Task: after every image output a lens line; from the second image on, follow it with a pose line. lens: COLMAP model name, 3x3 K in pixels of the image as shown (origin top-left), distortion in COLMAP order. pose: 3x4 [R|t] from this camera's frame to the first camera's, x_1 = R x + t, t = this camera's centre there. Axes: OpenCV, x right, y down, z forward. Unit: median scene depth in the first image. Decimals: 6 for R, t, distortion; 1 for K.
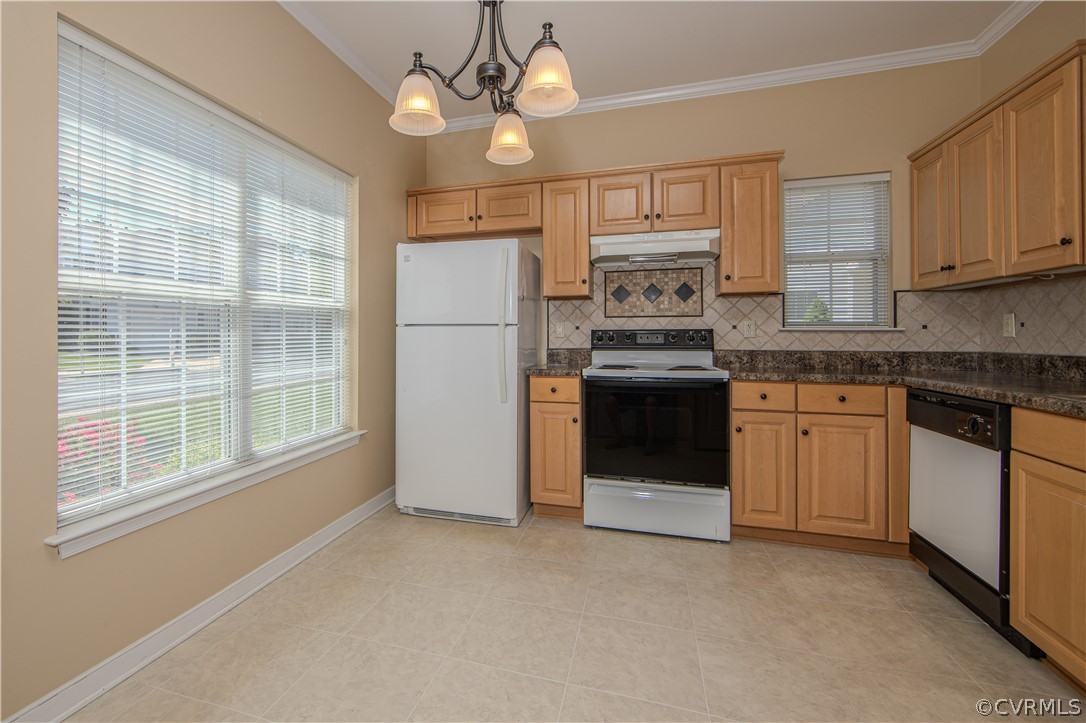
lens RADIAL K [[530.1, 0, 542.4], [0, 530.1, 342.1], [0, 0, 1]] dist [-0.000560, 0.000522]
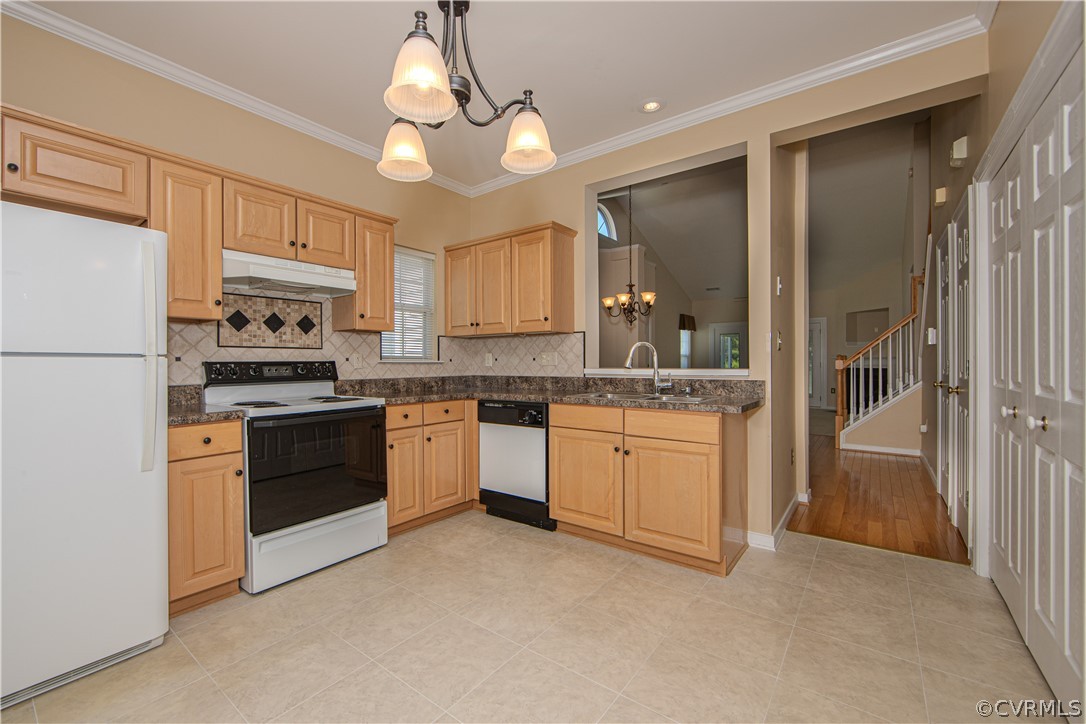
lens RADIAL K [[443.6, 0, 539.4], [0, 443.6, 369.7], [0, 0, 1]] dist [-0.000176, 0.000337]
pose [[0.340547, -0.016694, 0.940079, -0.442765], [0.012972, 0.999831, 0.013056, -0.015816], [-0.940138, 0.007748, 0.340706, 0.343693]]
